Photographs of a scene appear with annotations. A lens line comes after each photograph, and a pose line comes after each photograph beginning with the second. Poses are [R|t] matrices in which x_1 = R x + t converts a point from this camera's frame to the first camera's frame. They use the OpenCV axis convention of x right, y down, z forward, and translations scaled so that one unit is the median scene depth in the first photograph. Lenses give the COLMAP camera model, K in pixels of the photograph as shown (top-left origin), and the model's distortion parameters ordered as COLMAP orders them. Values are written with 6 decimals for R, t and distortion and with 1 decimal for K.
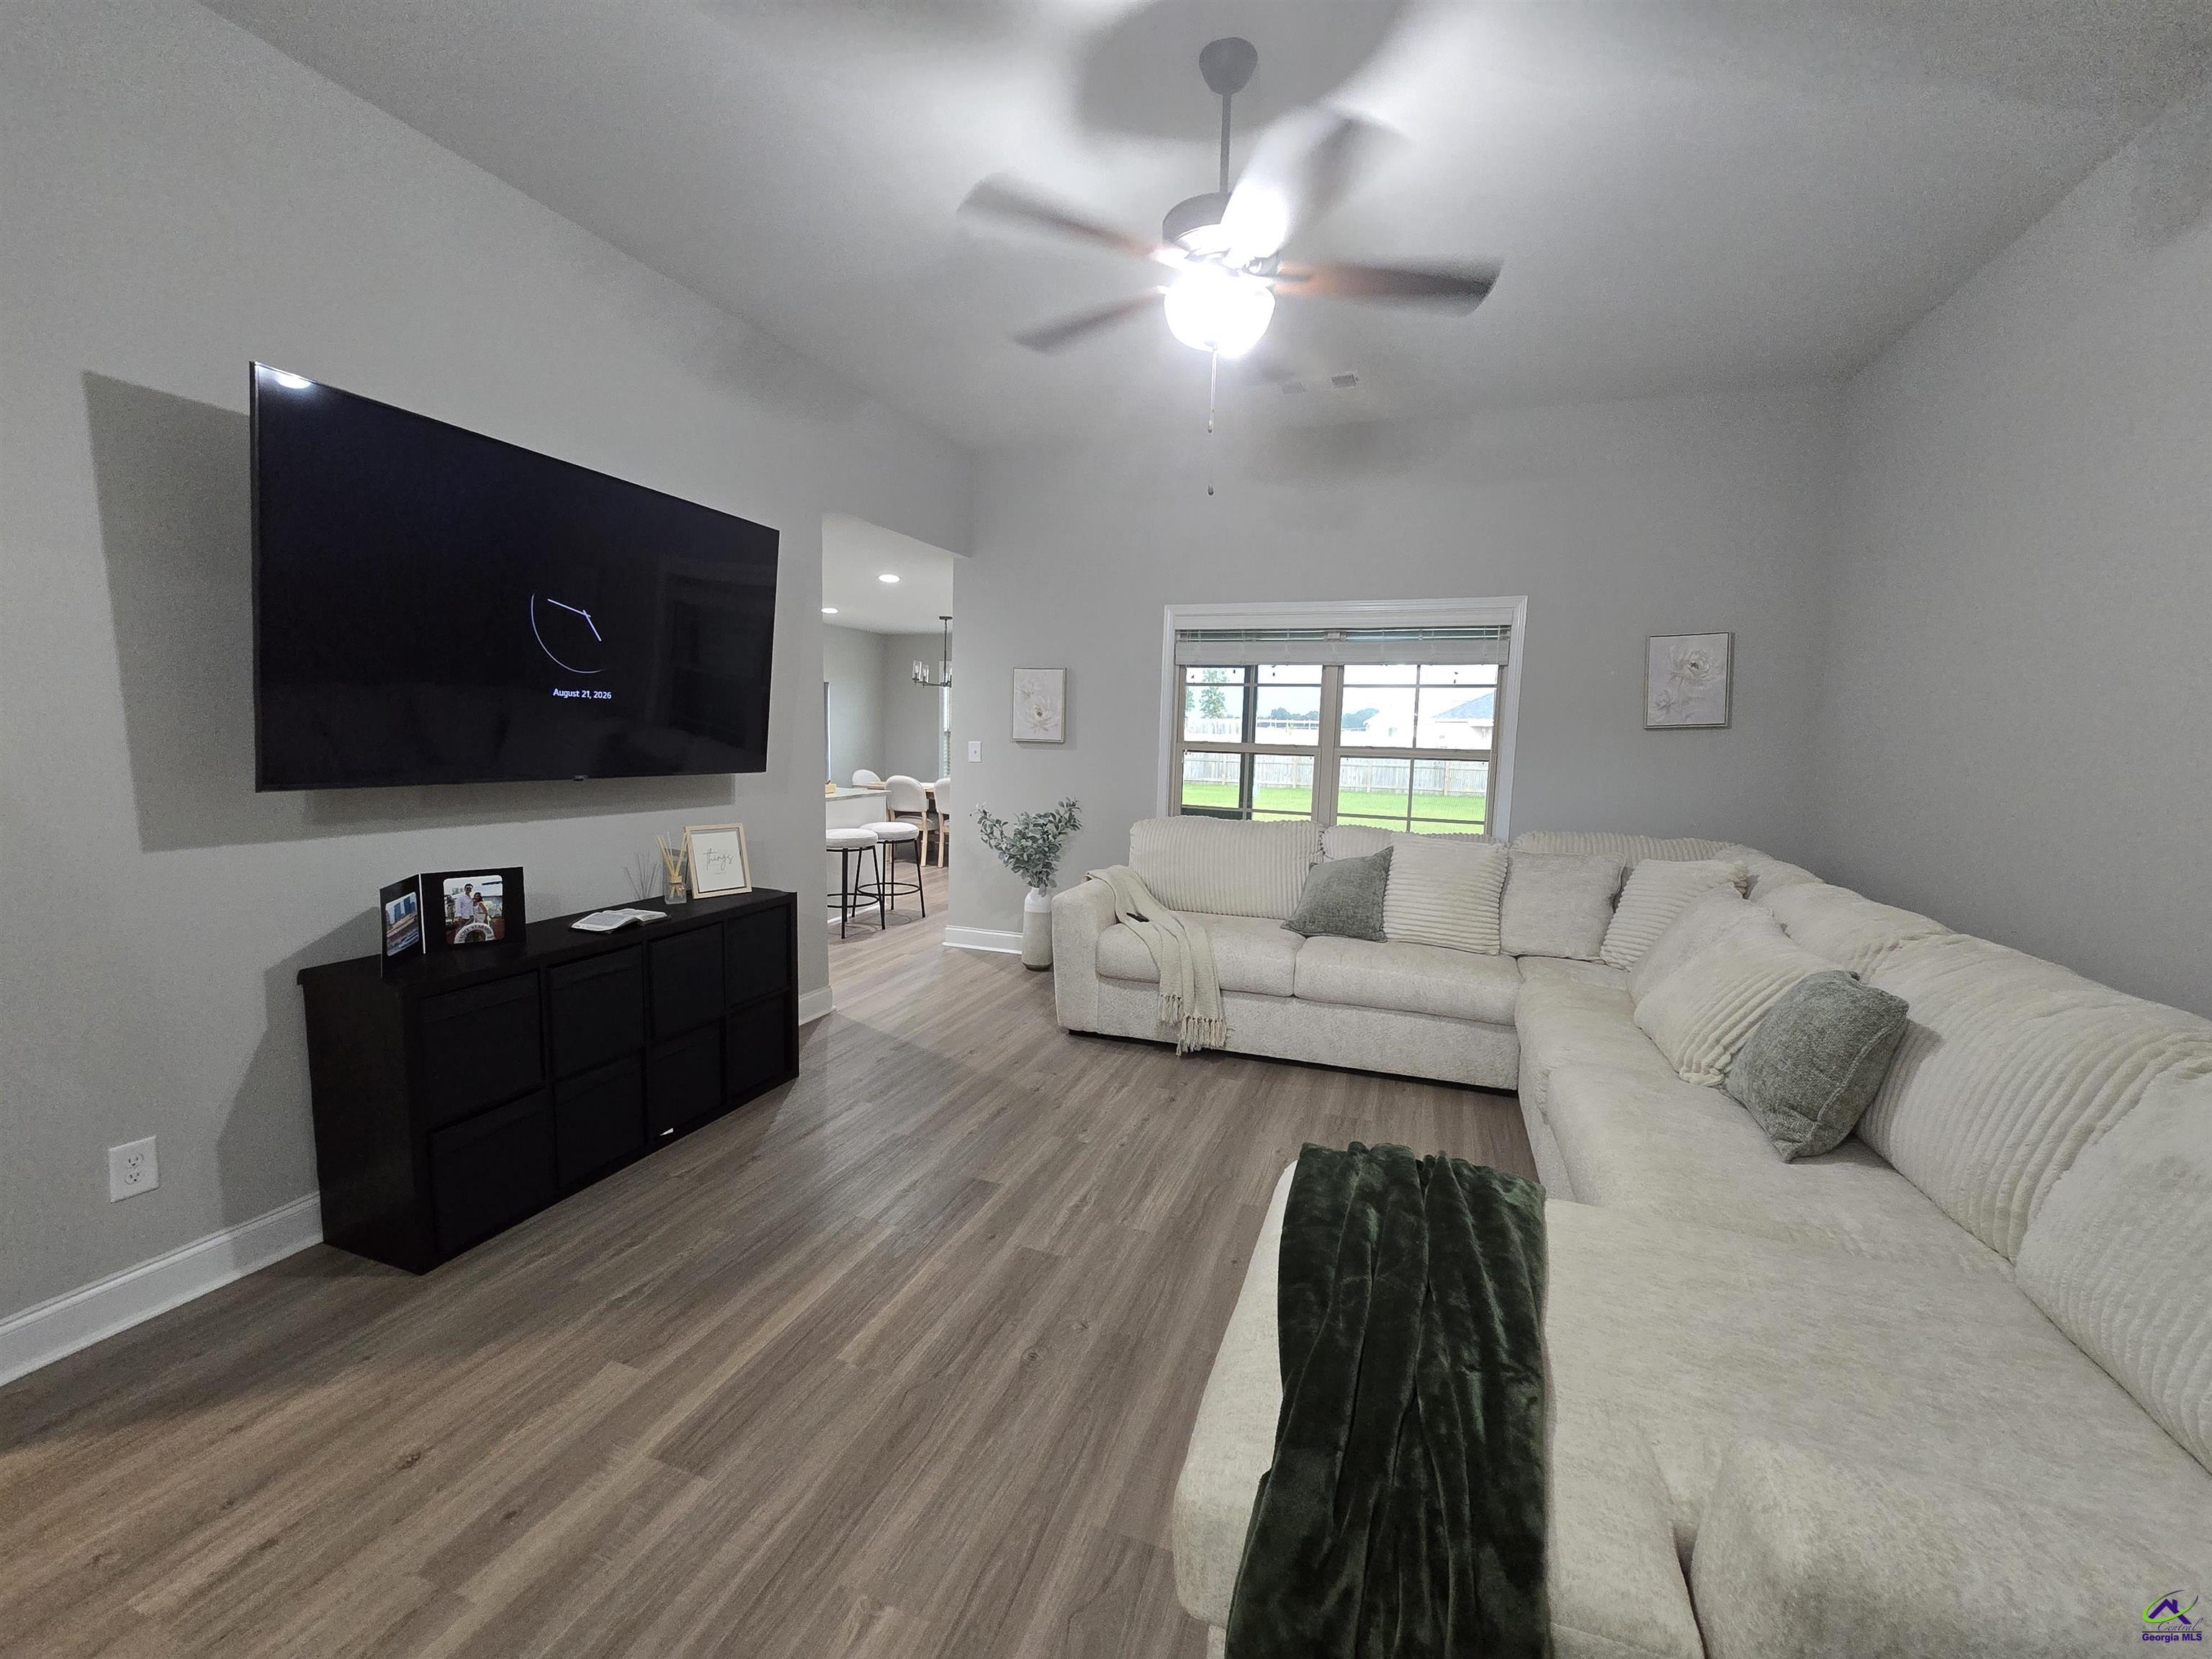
lens RADIAL K [[907.3, 0, 1111.6], [0, 907.3, 822.4], [0, 0, 1]] dist [-0.000357, 0.000103]
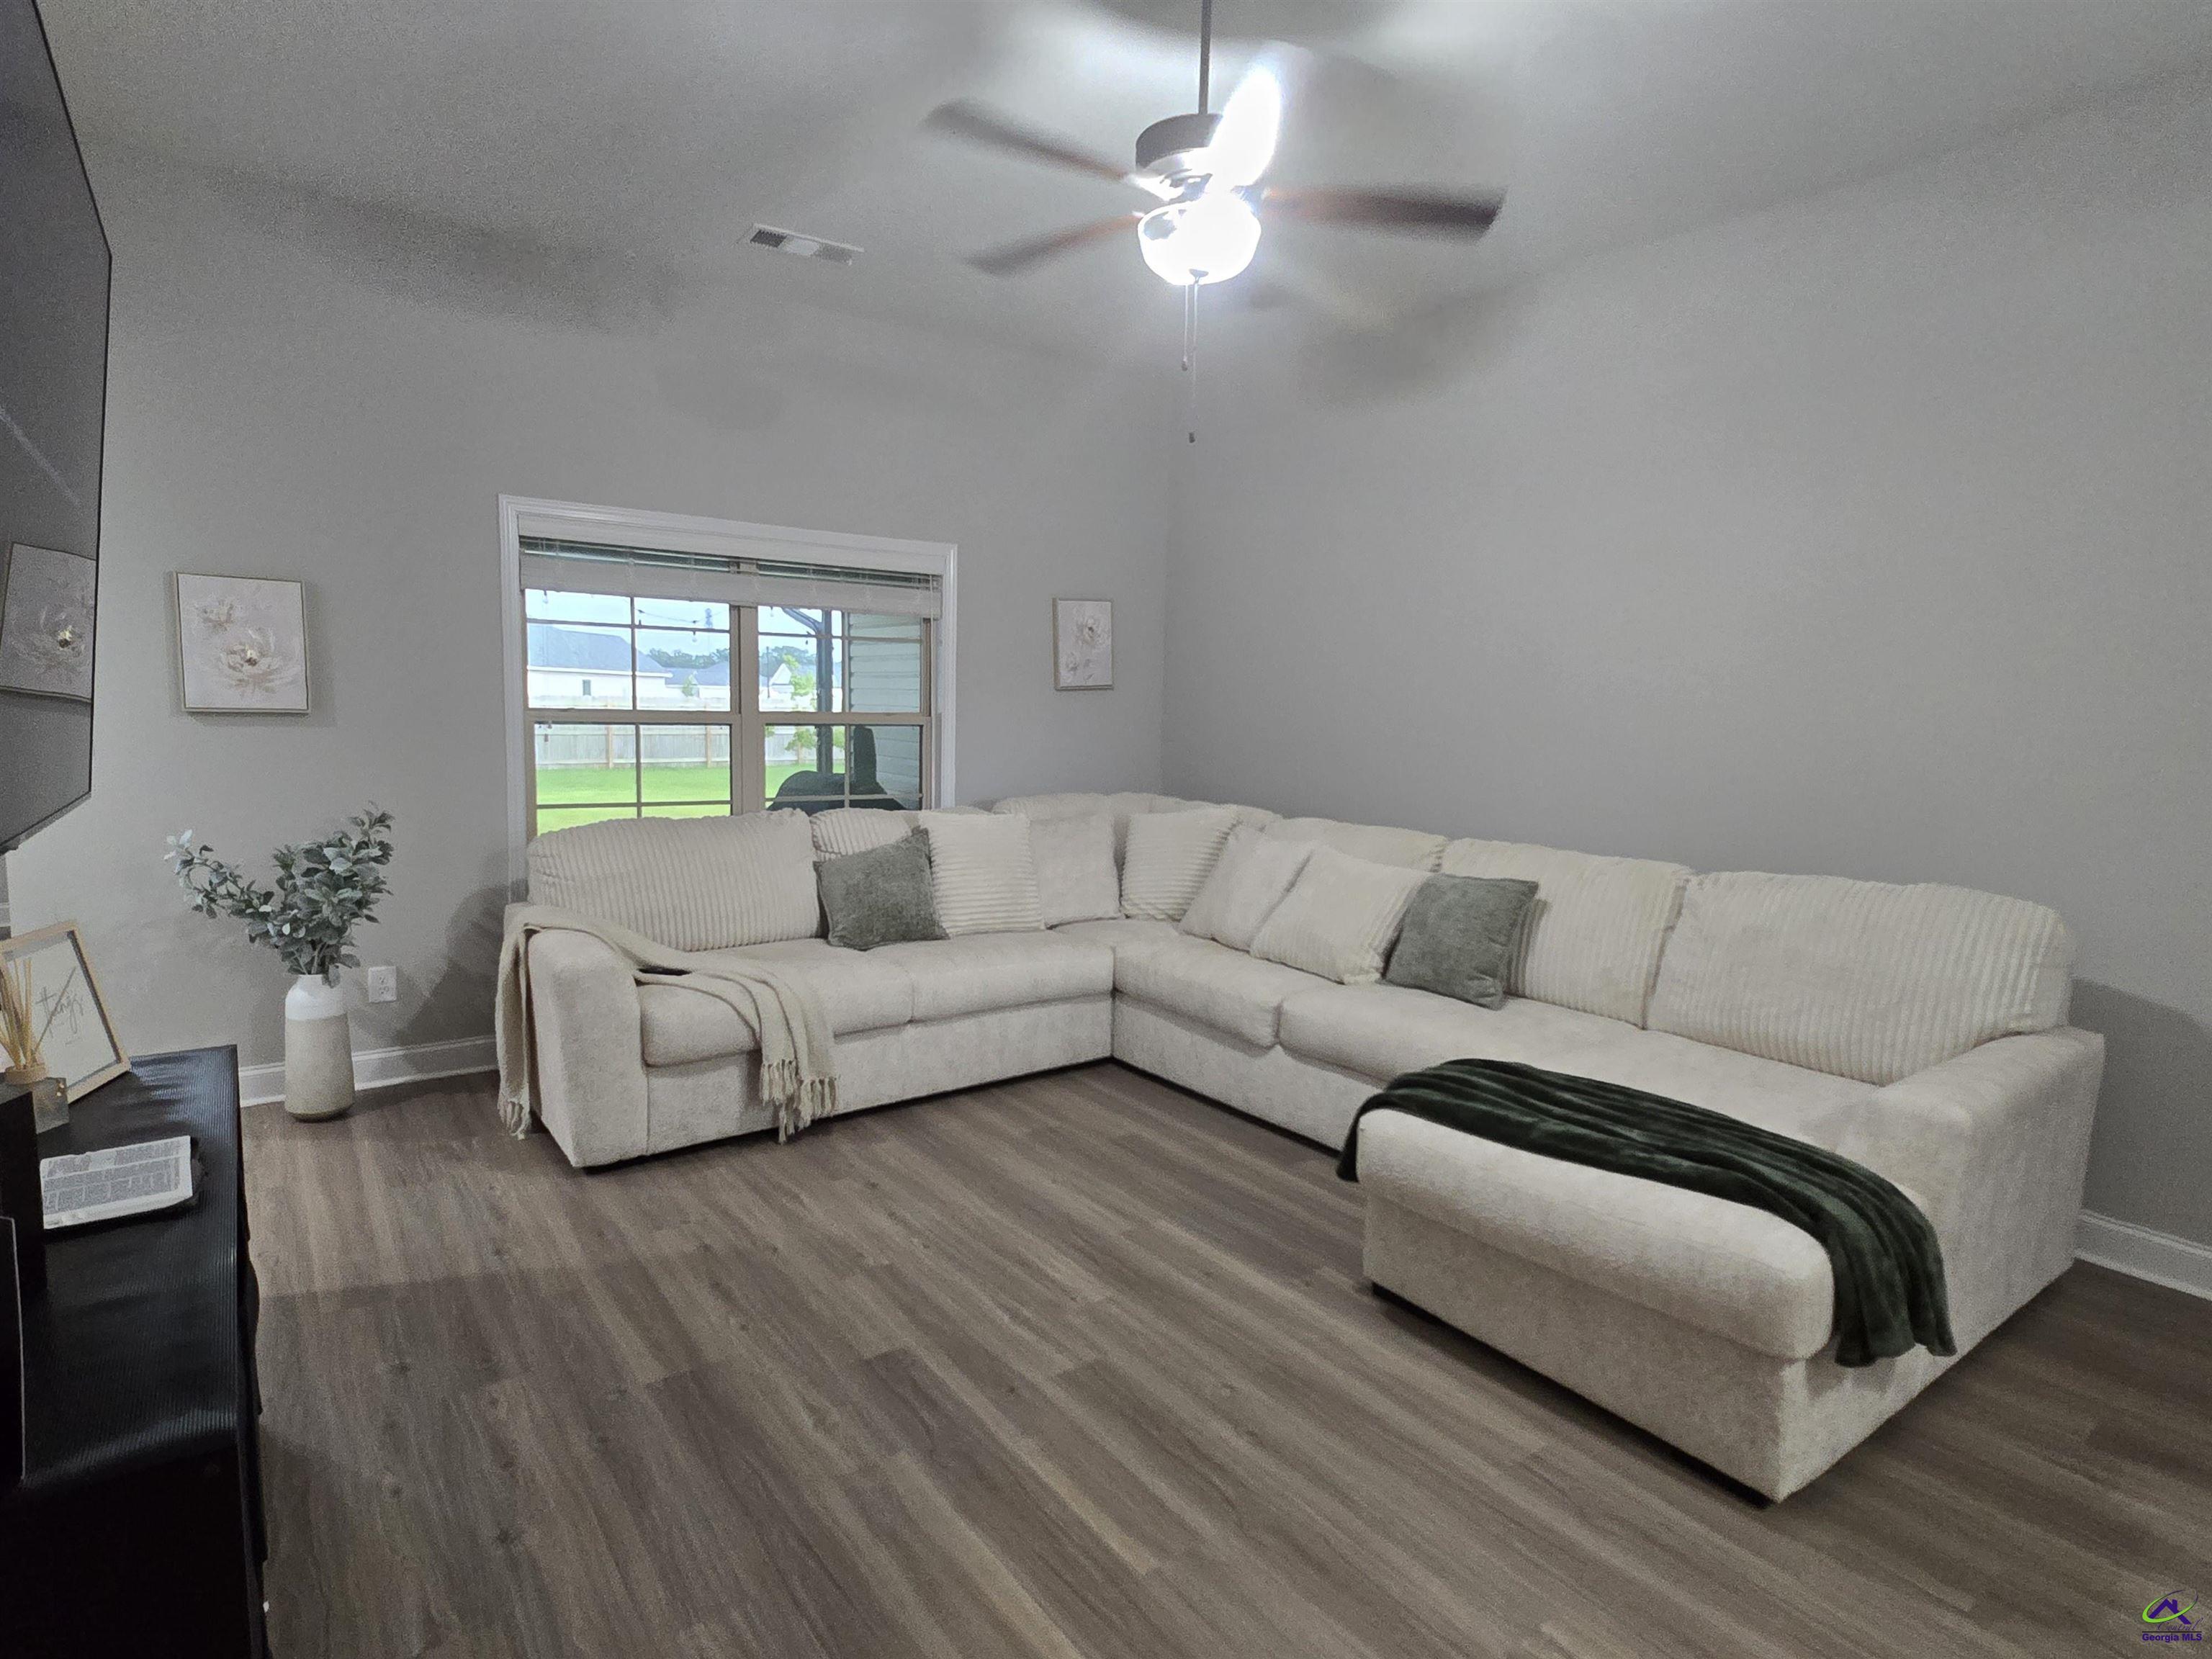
lens RADIAL K [[1166.0, 0, 1123.9], [0, 1166.0, 836.8], [0, 0, 1]] dist [0.004179, -0.000727]
pose [[0.545551, -0.108069, 0.831081, -0.501882], [0.077943, 0.993896, 0.078077, -0.037220], [-0.834445, 0.022182, 0.550644, 0.233422]]
